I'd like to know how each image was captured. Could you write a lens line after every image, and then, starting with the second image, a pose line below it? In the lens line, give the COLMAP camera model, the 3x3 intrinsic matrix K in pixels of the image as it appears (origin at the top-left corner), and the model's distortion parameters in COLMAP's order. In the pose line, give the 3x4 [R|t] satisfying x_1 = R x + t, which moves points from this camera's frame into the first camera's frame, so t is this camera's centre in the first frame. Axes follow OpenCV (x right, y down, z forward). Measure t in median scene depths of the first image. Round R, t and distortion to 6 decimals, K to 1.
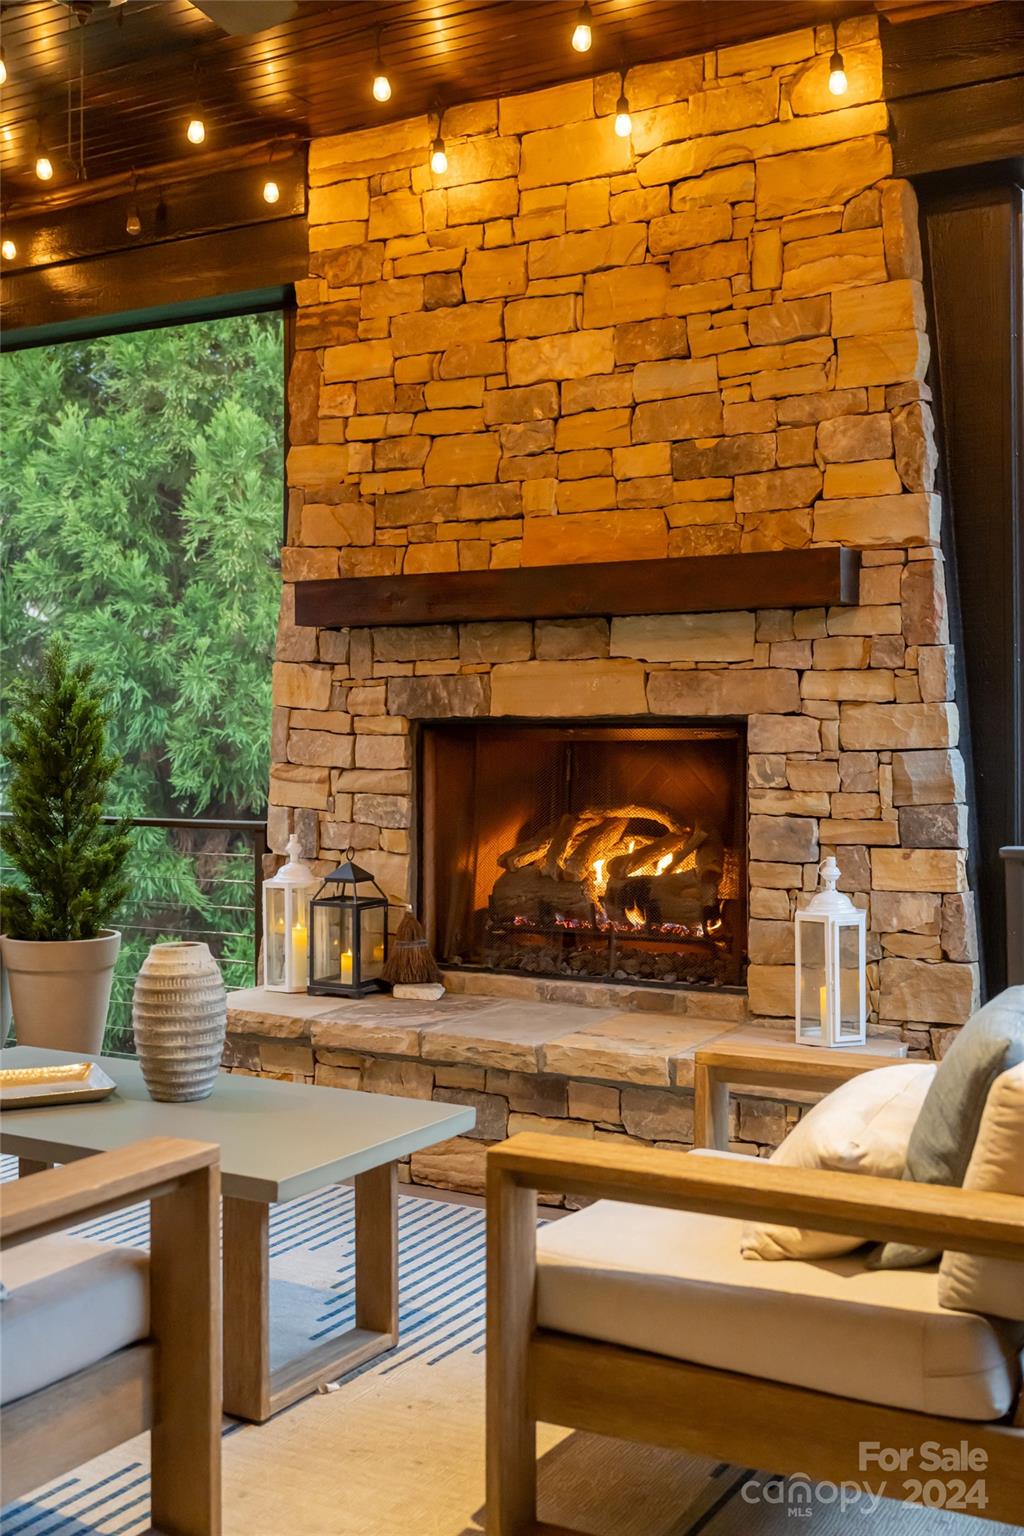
lens RADIAL K [[1672.5, 0, 508.5], [0, 1672.5, 718.7], [0, 0, 1]] dist [-0.013071, 0.006926]
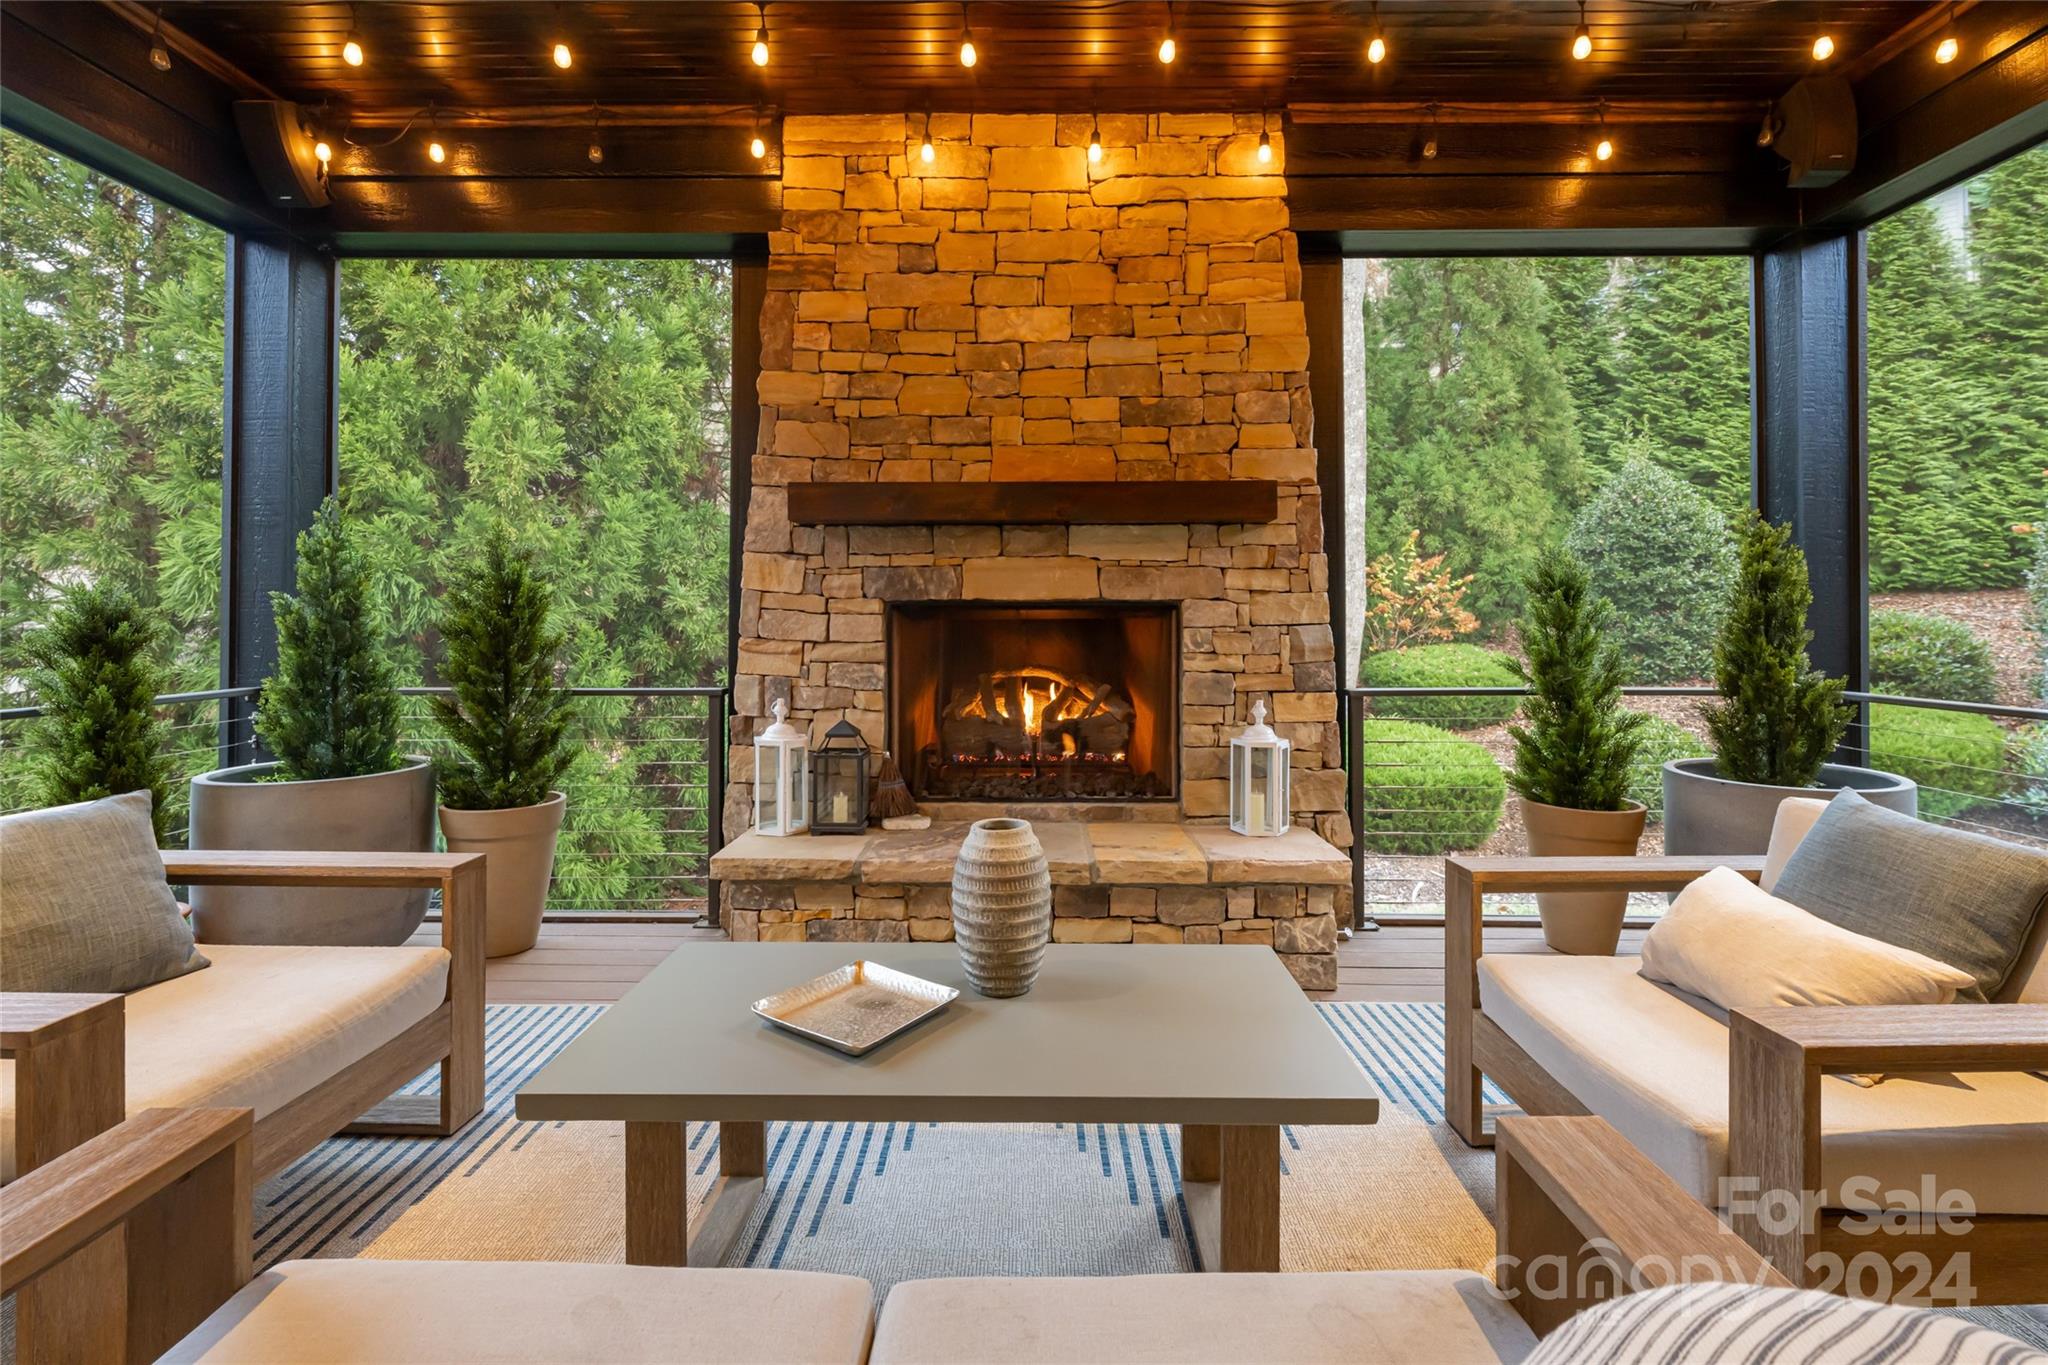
lens RADIAL K [[886.6, 0, 1028.9], [0, 886.6, 615.7], [0, 0, 1]] dist [-0.001107, 0.000040]
pose [[0.862847, 0.007682, 0.505407, -0.320381], [-0.005753, 0.999969, -0.005378, 0.014905], [-0.505432, 0.001732, 0.862865, 0.410837]]
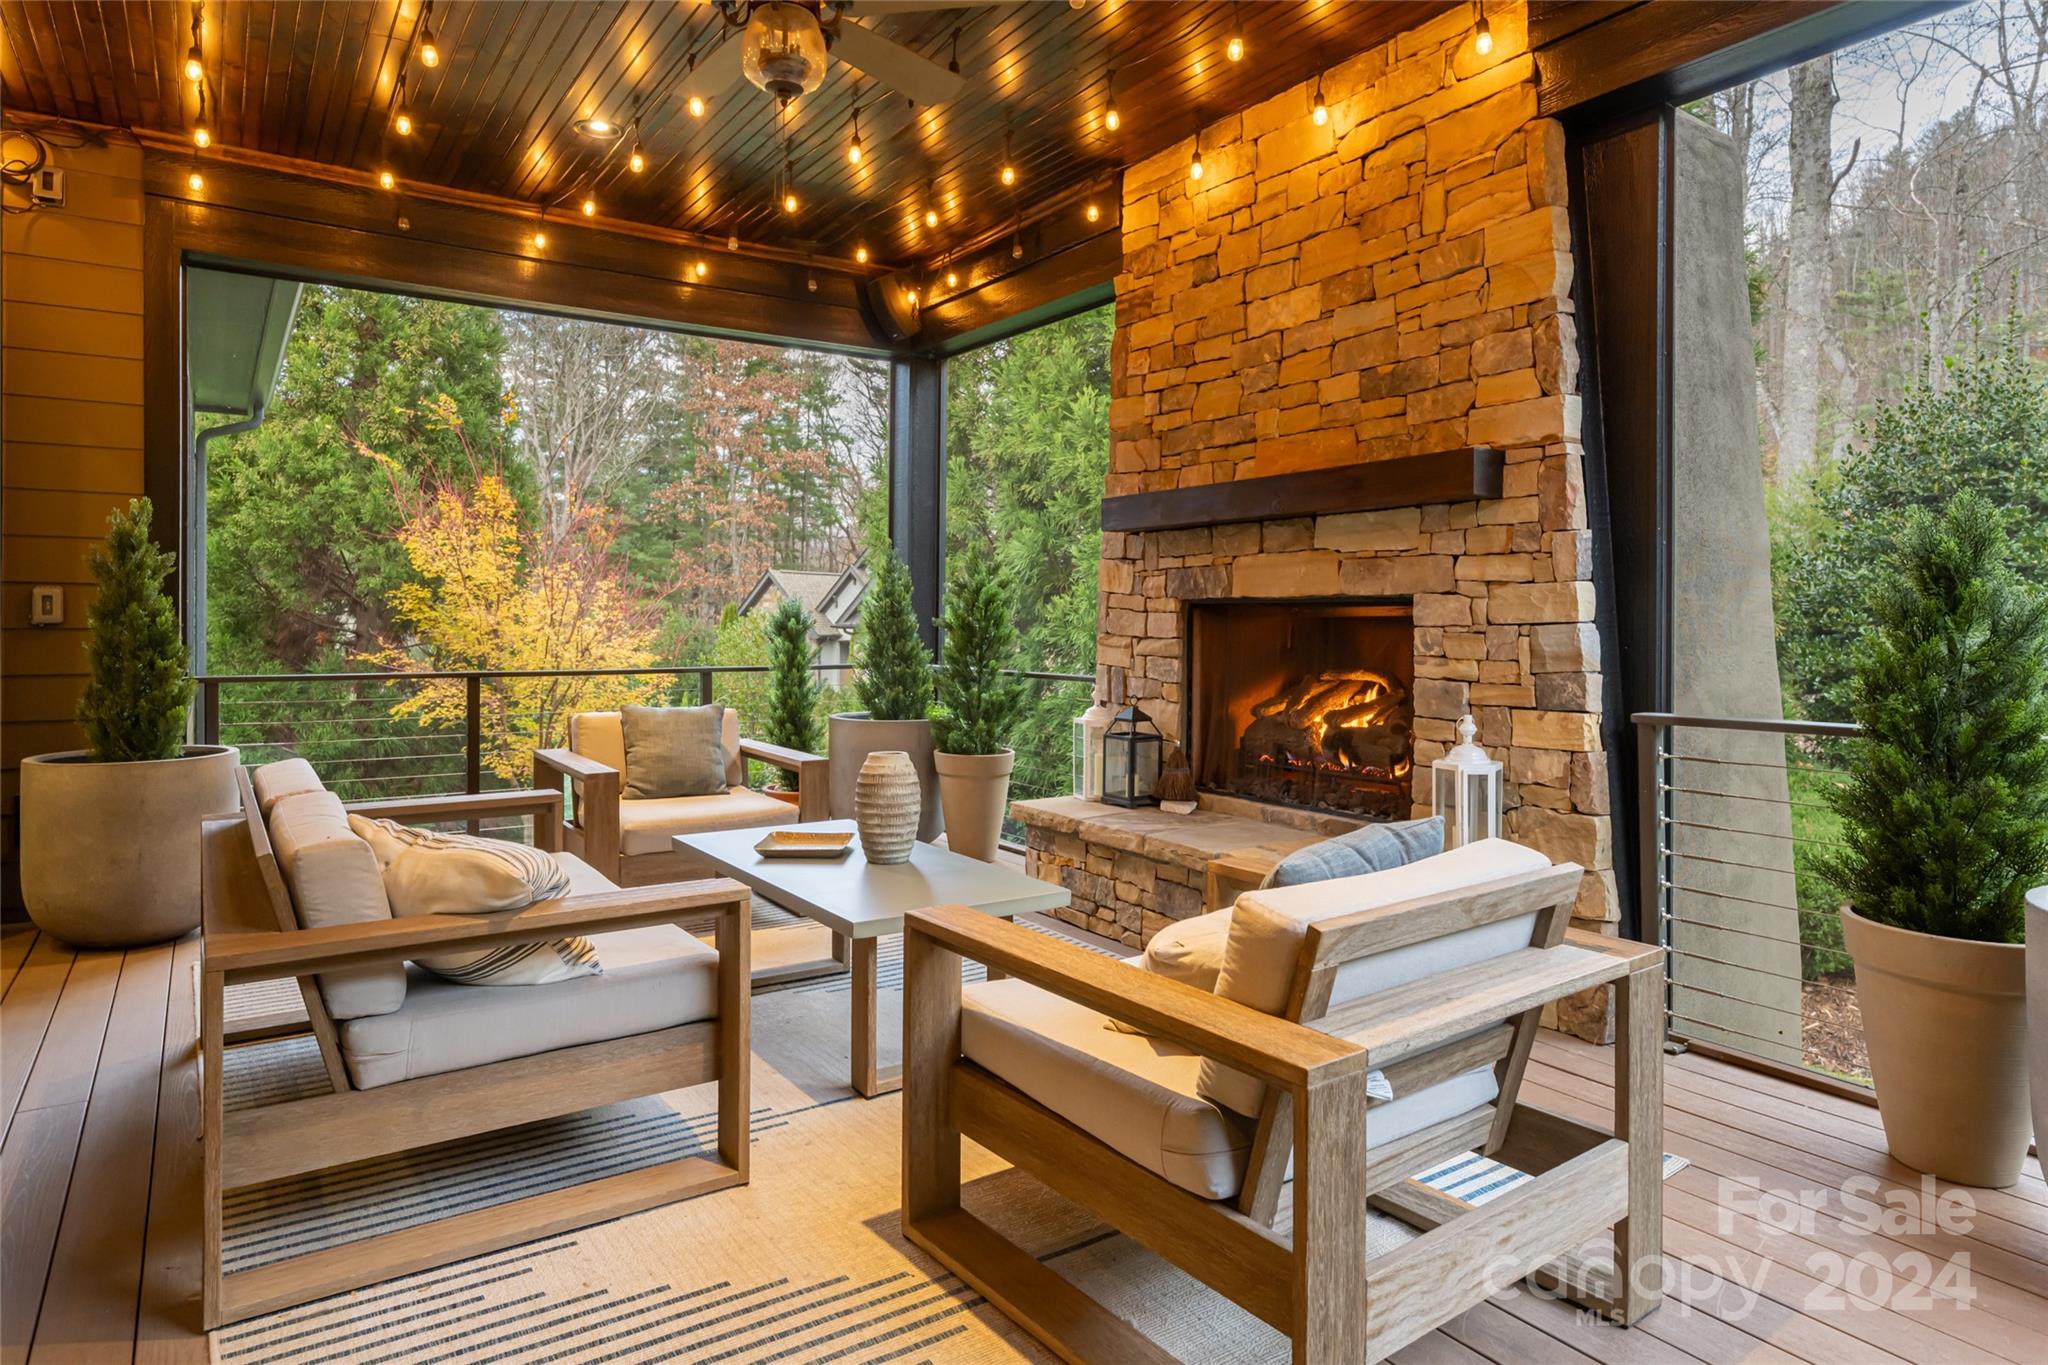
lens RADIAL K [[1187.7, 0, 980.3], [0, 1187.7, 623.3], [0, 0, 1]] dist [0.003914, 0.000048]
pose [[0.897218, 0.008289, -0.441510, 0.228158], [-0.005109, 0.999952, 0.008390, 0.012263], [0.441558, -0.005272, 0.897217, 0.098492]]
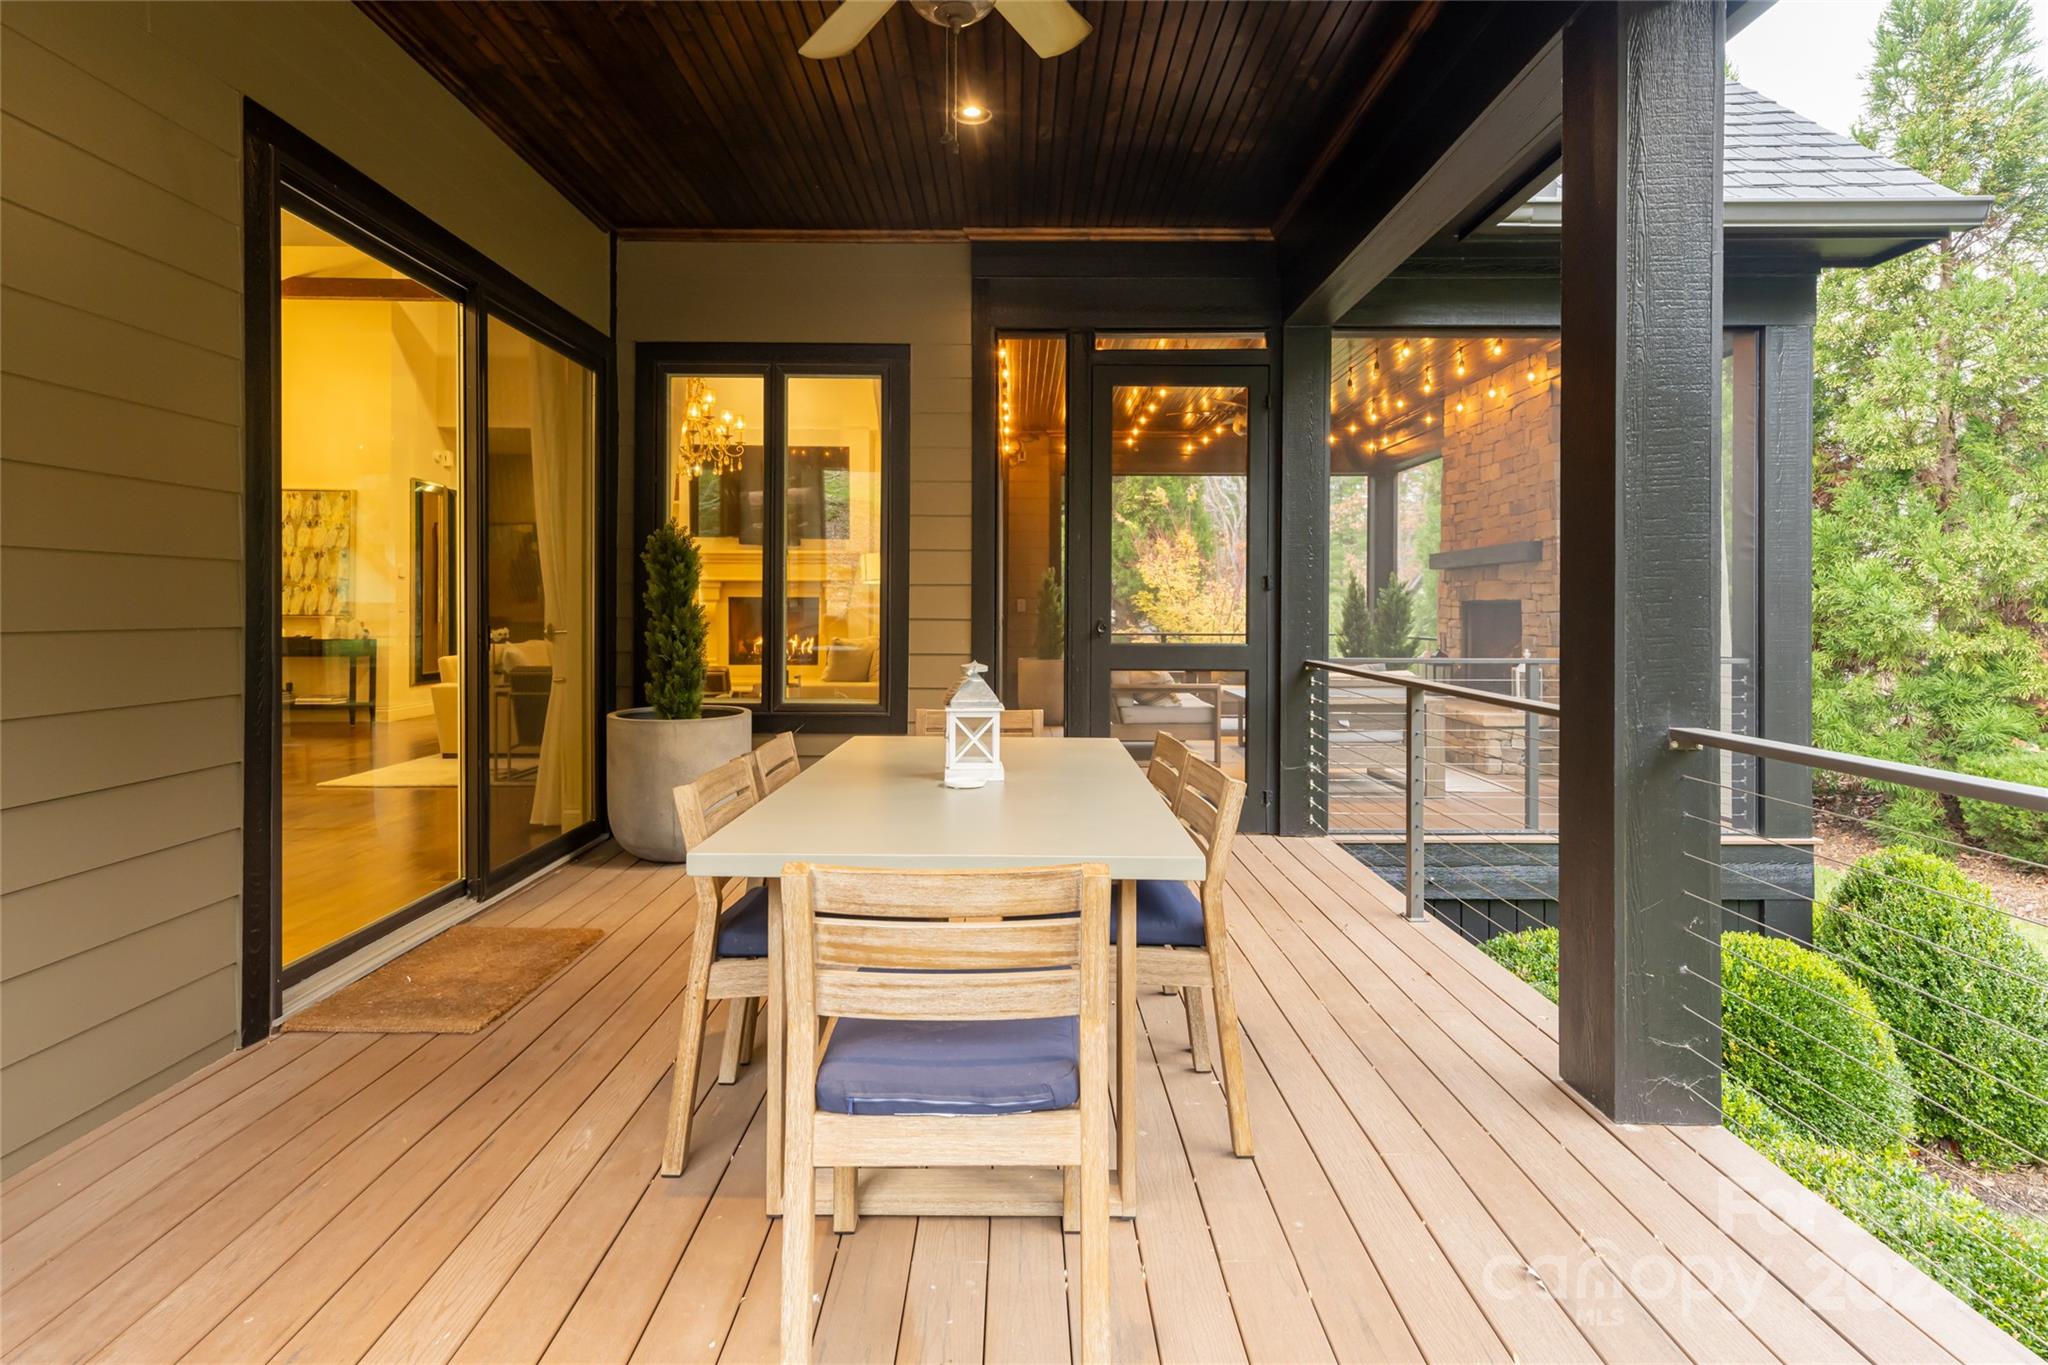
lens RADIAL K [[1030.6, 0, 1021.9], [0, 1030.6, 605.8], [0, 0, 1]] dist [0.000506, 0.000040]
pose [[0.517775, 0.001942, -0.855515, 1.131864], [-0.001213, 0.999998, 0.001536, 0.006203], [0.855516, 0.000243, 0.517776, -0.584633]]
